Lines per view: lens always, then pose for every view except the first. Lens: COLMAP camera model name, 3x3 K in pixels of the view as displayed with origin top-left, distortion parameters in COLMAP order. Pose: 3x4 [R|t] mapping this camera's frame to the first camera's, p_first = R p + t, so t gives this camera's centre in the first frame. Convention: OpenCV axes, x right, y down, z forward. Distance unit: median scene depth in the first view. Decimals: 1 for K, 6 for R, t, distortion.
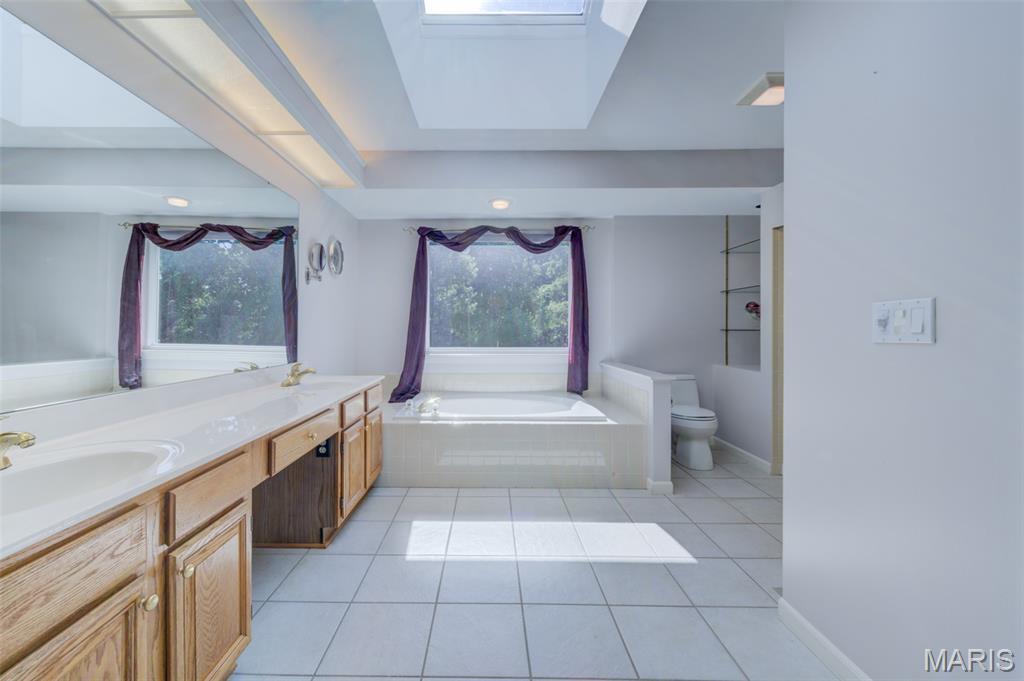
lens RADIAL K [[410.0, 0, 488.6], [0, 410.0, 326.9], [0, 0, 1]] dist [0.011023, -0.000324]
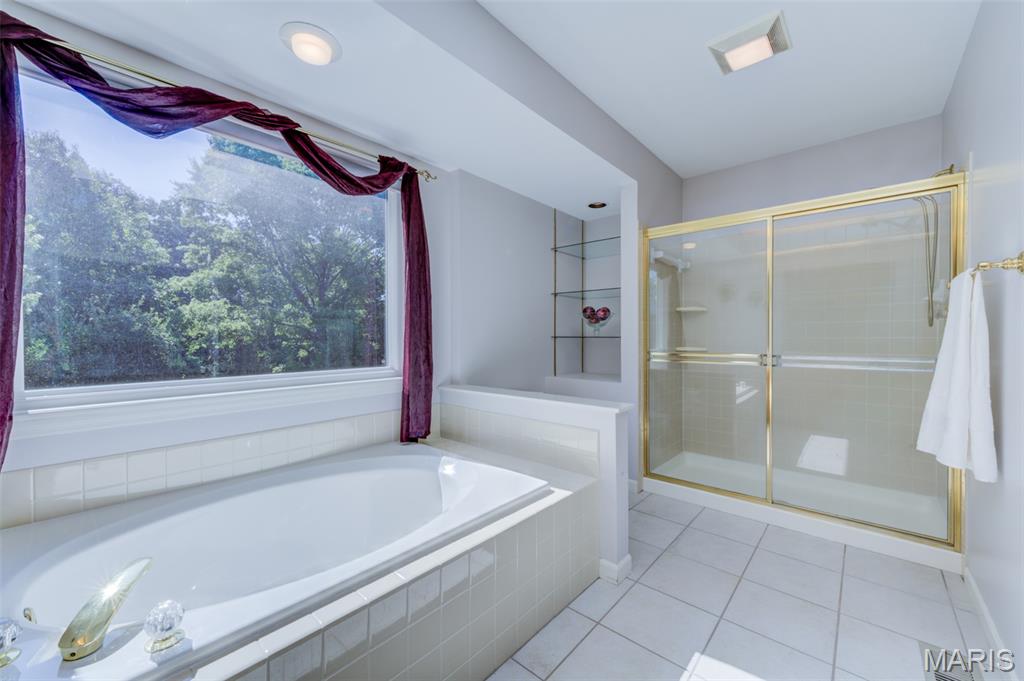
lens RADIAL K [[413.7, 0, 545.5], [0, 413.7, 338.6], [0, 0, 1]] dist [0.001399, -0.000121]
pose [[0.647569, -0.004718, 0.761992, -0.151346], [-0.003311, 0.999954, 0.009005, 0.003454], [-0.762000, -0.008354, 0.647523, 0.543027]]
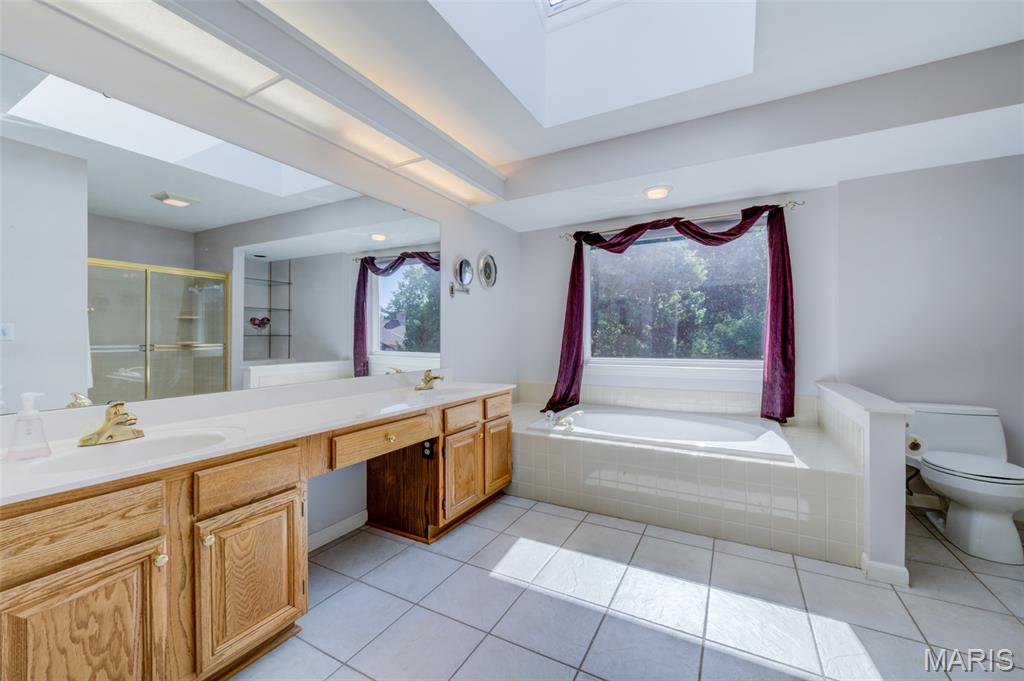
lens RADIAL K [[403.5, 0, 507.7], [0, 403.5, 337.7], [0, 0, 1]] dist [0.011831, -0.002866]
pose [[0.878988, -0.004703, -0.476820, 0.162582], [0.006706, 0.999974, 0.002499, 0.001165], [0.476796, -0.005394, 0.878997, 0.103163]]
